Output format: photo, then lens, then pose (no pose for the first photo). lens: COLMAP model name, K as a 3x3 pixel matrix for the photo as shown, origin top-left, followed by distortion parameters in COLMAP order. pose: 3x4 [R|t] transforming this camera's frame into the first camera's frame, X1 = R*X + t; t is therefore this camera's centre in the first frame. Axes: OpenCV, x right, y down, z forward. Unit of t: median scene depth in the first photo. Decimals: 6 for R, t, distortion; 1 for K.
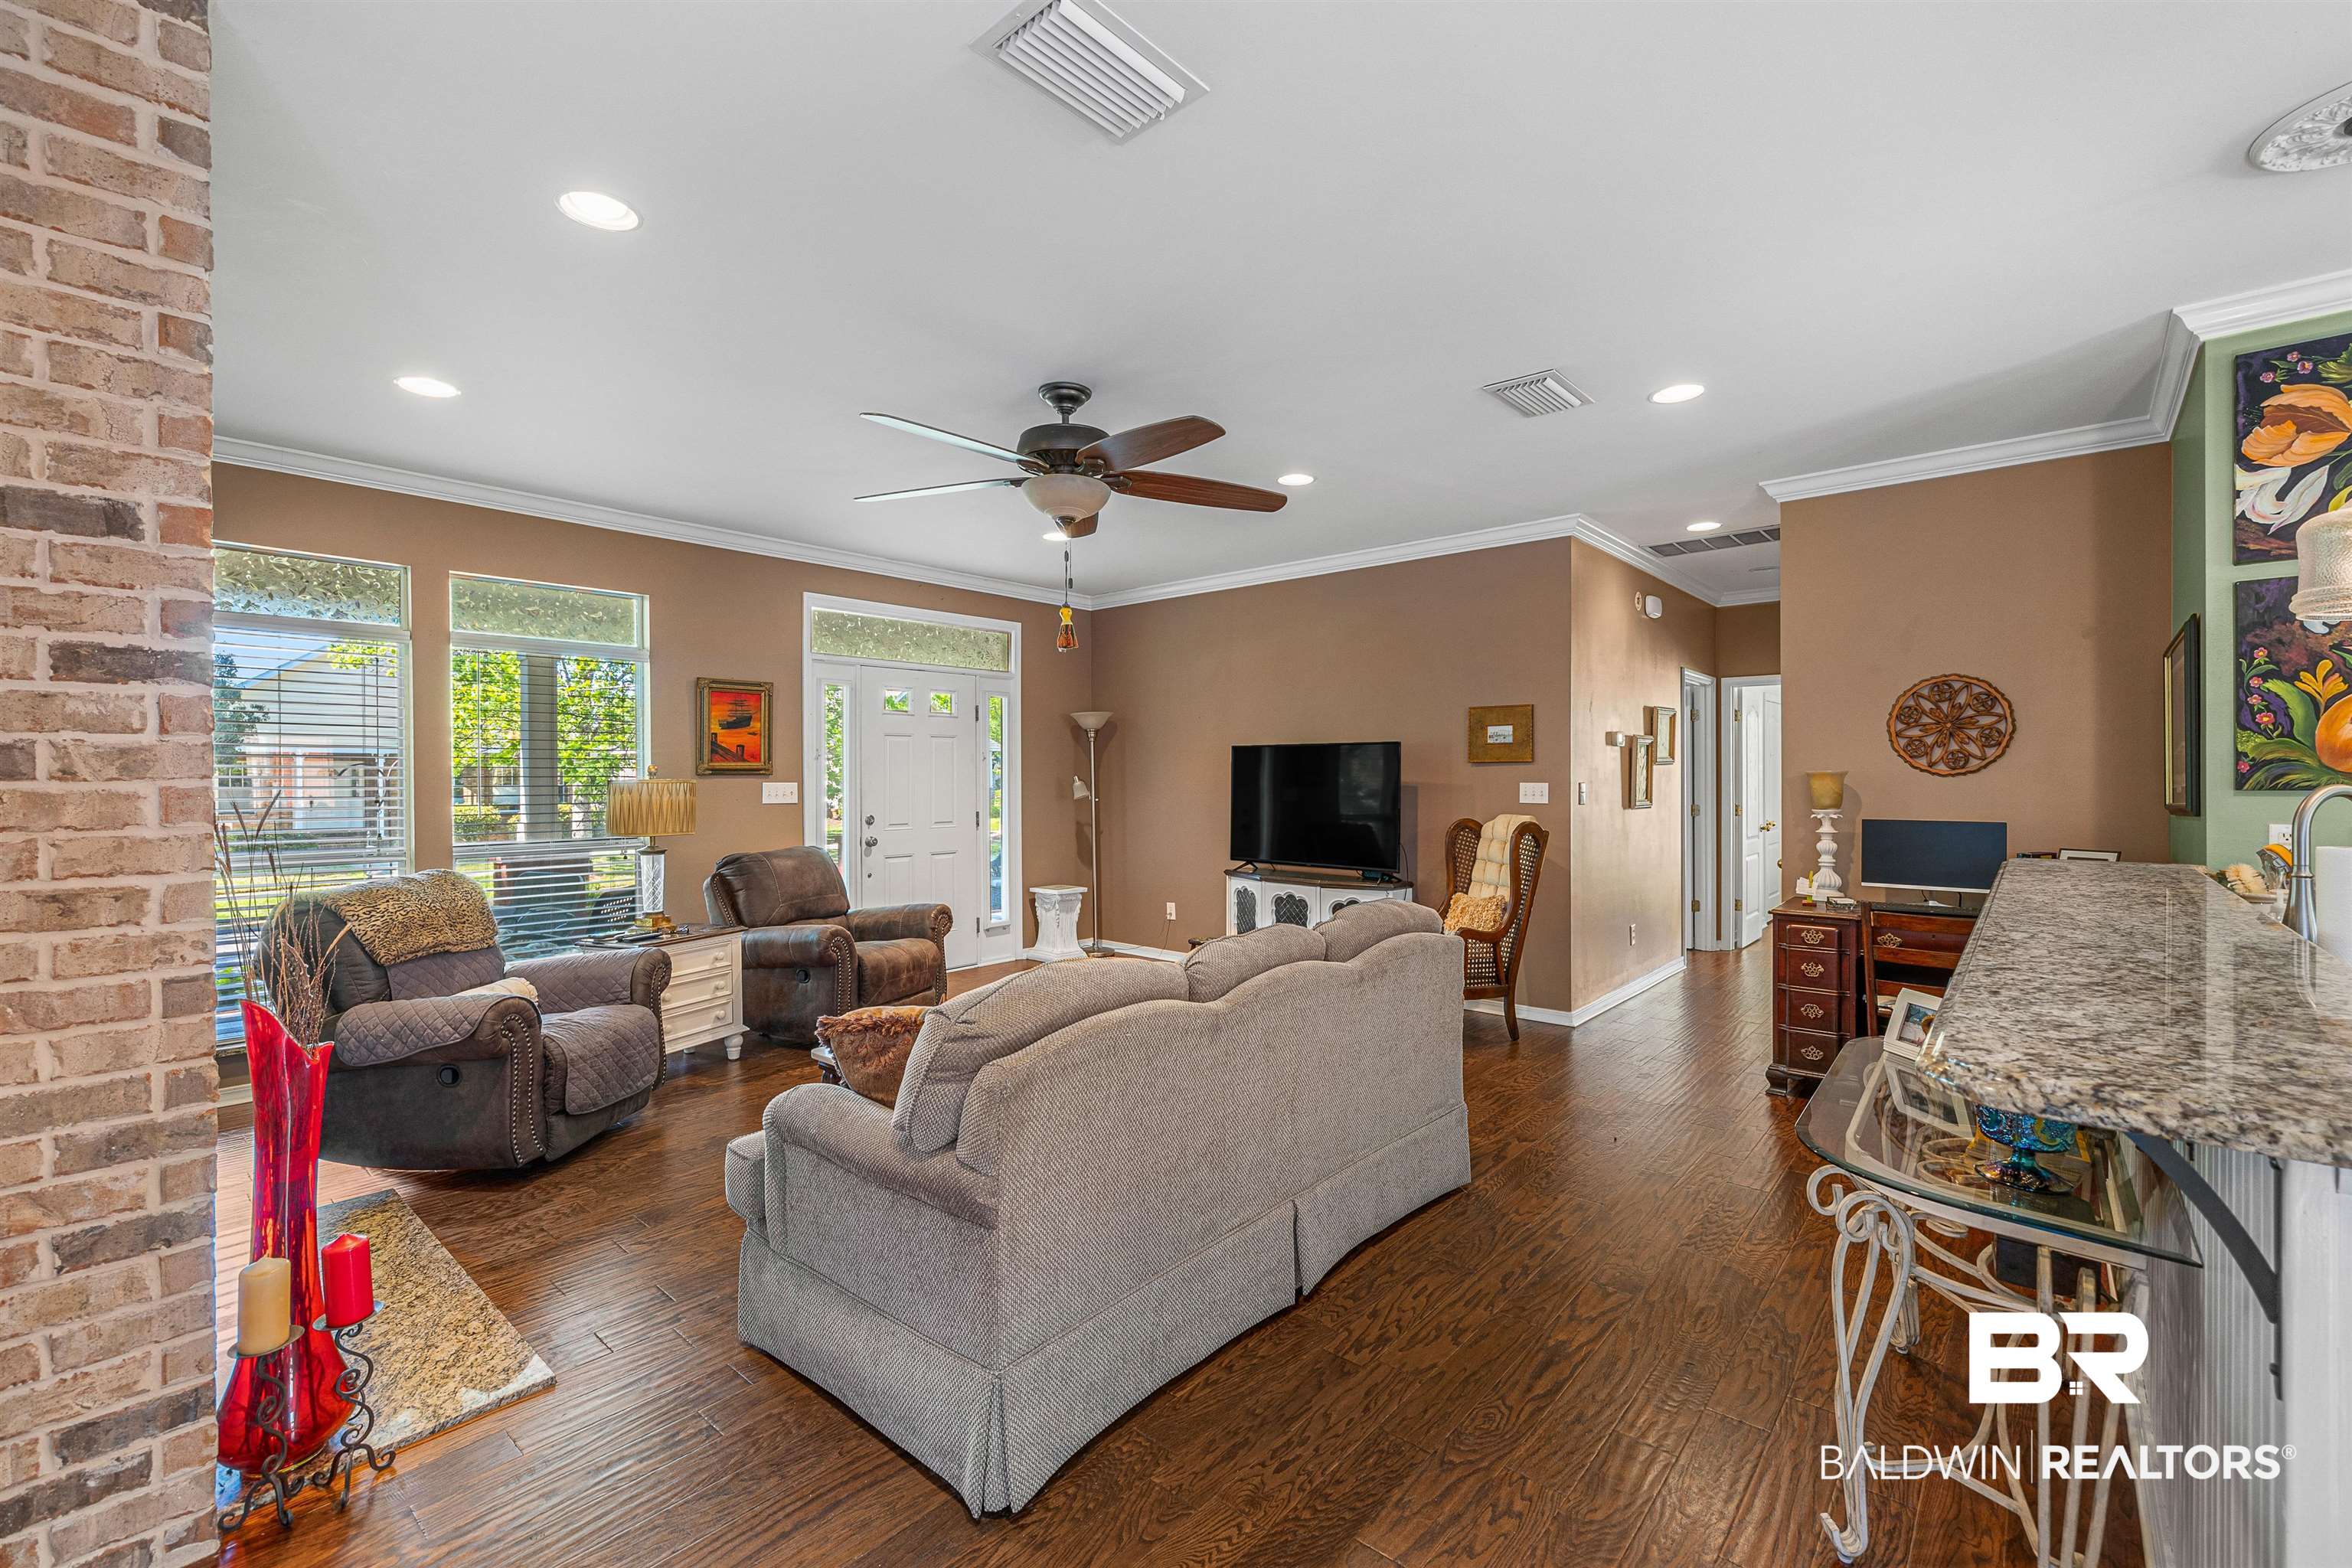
lens RADIAL K [[994.4, 0, 1174.9], [0, 994.4, 779.4], [0, 0, 1]] dist [0.000245, -0.001304]
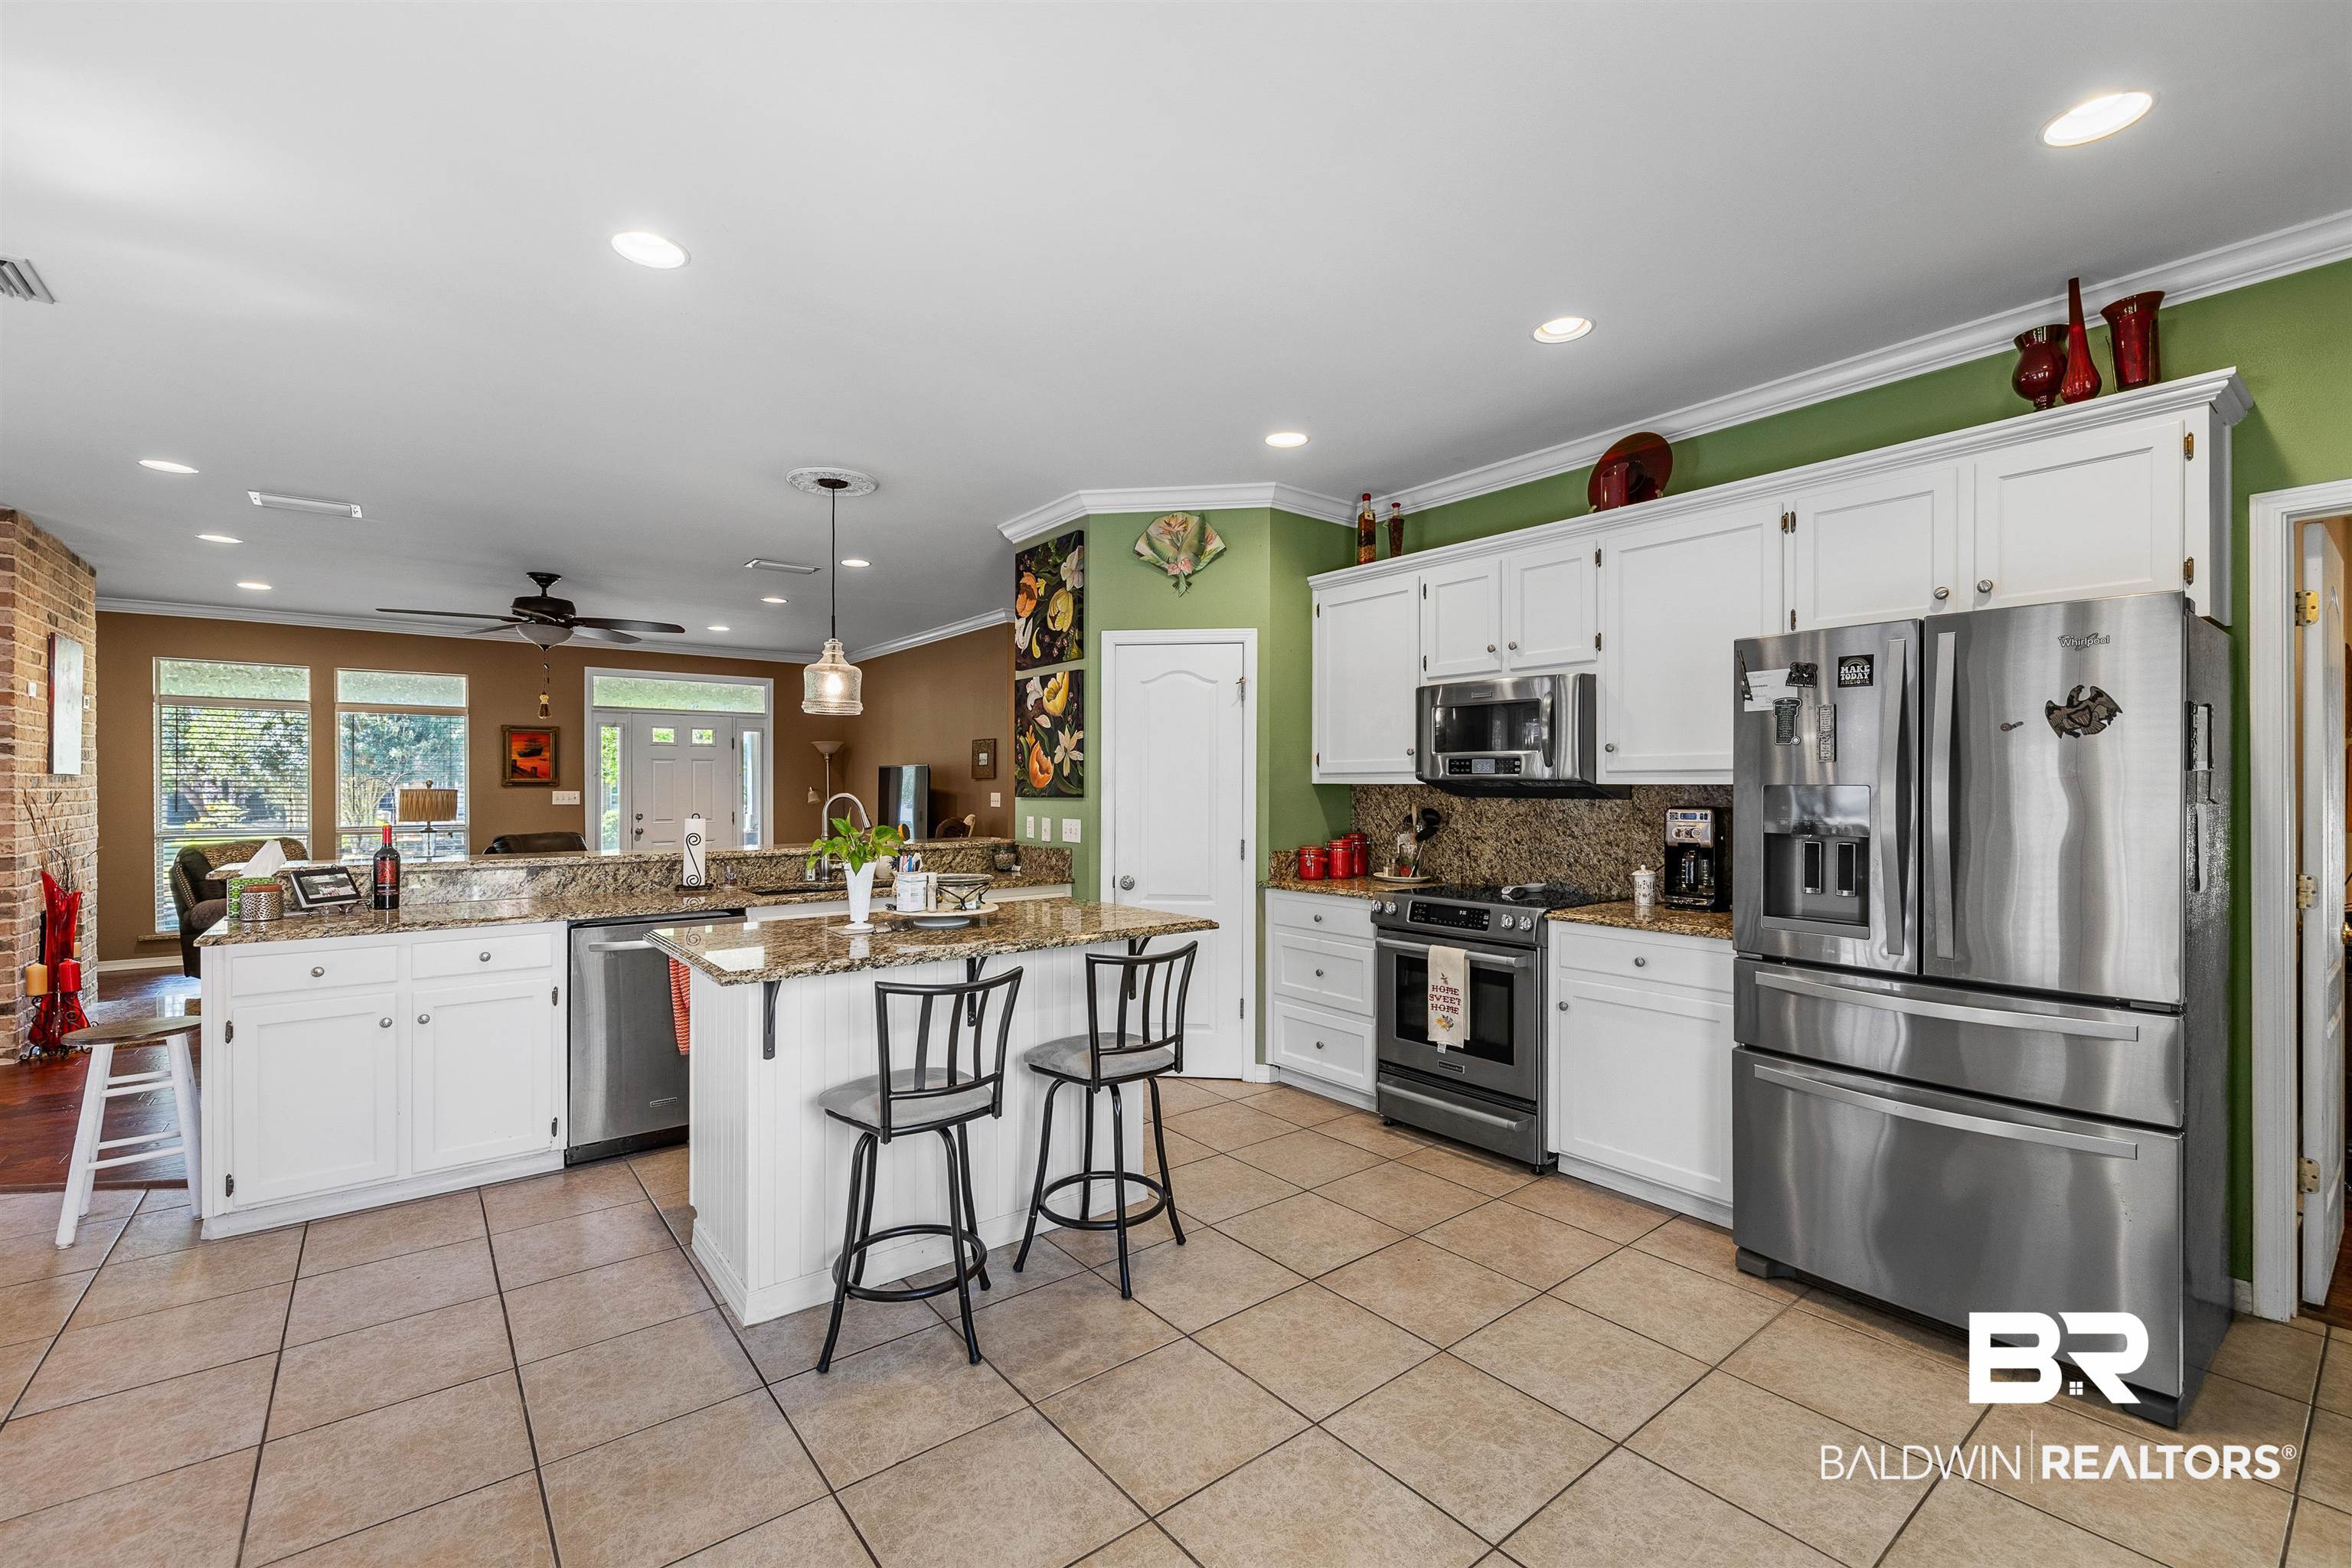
lens RADIAL K [[994.4, 0, 1172.3], [0, 994.4, 785.3], [0, 0, 1]] dist [0.000245, -0.001304]
pose [[0.982956, 0.003155, -0.183814, 0.857698], [-0.004582, 0.999963, -0.007338, 0.001319], [0.183784, 0.008055, 0.982934, -0.362760]]
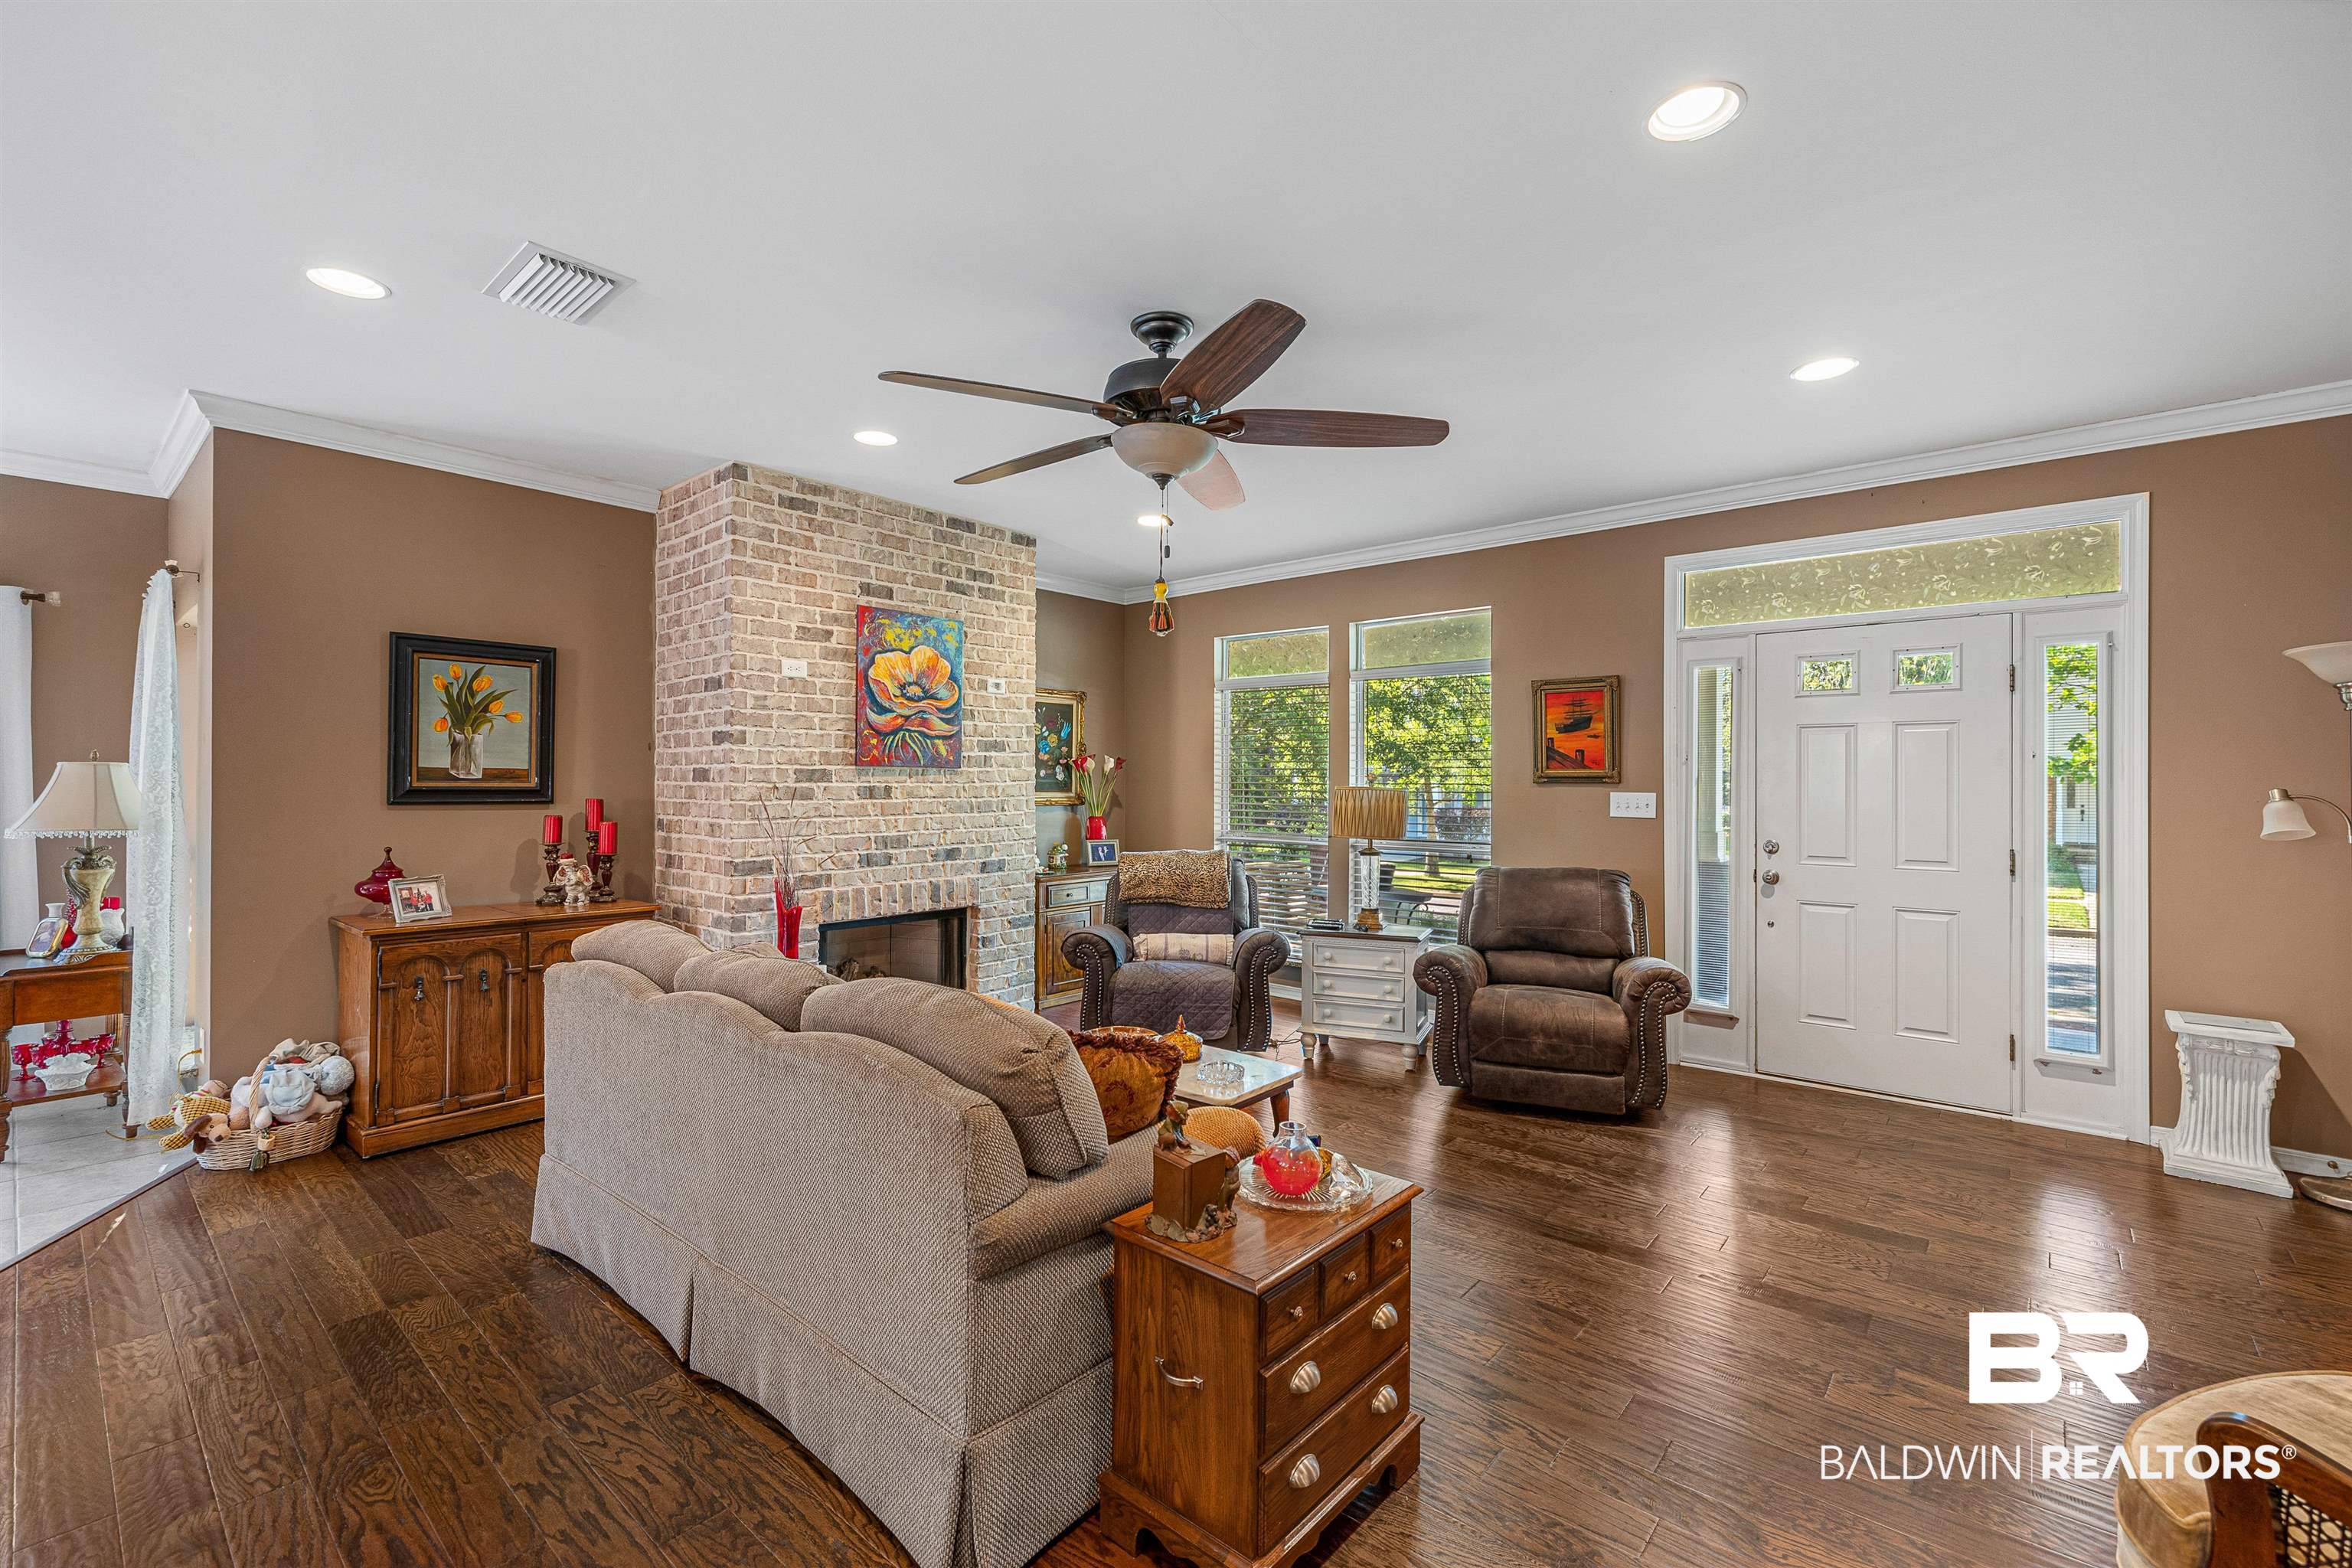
lens RADIAL K [[994.4, 0, 1176.9], [0, 994.4, 780.9], [0, 0, 1]] dist [0.000245, -0.001304]
pose [[0.019051, 0.000696, -0.999818, 0.459827], [-0.010797, 0.999942, 0.000490, -0.003187], [0.999760, 0.010786, 0.019057, 0.634020]]
